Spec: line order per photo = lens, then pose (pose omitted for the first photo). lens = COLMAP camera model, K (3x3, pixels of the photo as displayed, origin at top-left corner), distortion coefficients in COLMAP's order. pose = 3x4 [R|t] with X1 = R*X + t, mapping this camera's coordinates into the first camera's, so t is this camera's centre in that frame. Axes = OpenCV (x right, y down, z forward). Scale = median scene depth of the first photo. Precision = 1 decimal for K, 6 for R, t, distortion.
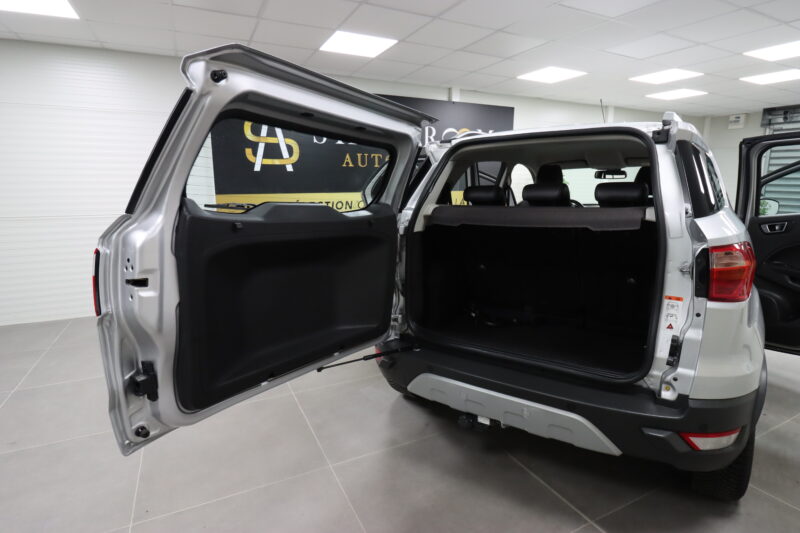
lens RADIAL K [[430.1, 0, 401.3], [0, 430.1, 264.4], [0, 0, 1]] dist [0.004486, -0.004740]
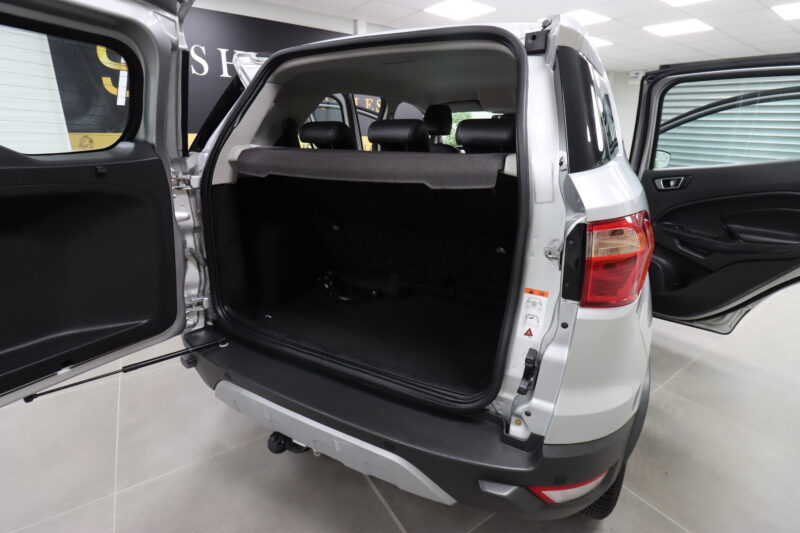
lens RADIAL K [[377.1, 0, 395.2], [0, 377.1, 262.5], [0, 0, 1]] dist [-0.000768, -0.006879]
pose [[0.992692, -0.014779, 0.119770, 0.308329], [-0.002935, 0.989223, 0.146386, -0.049243], [-0.120642, -0.145668, 0.981950, 0.406157]]
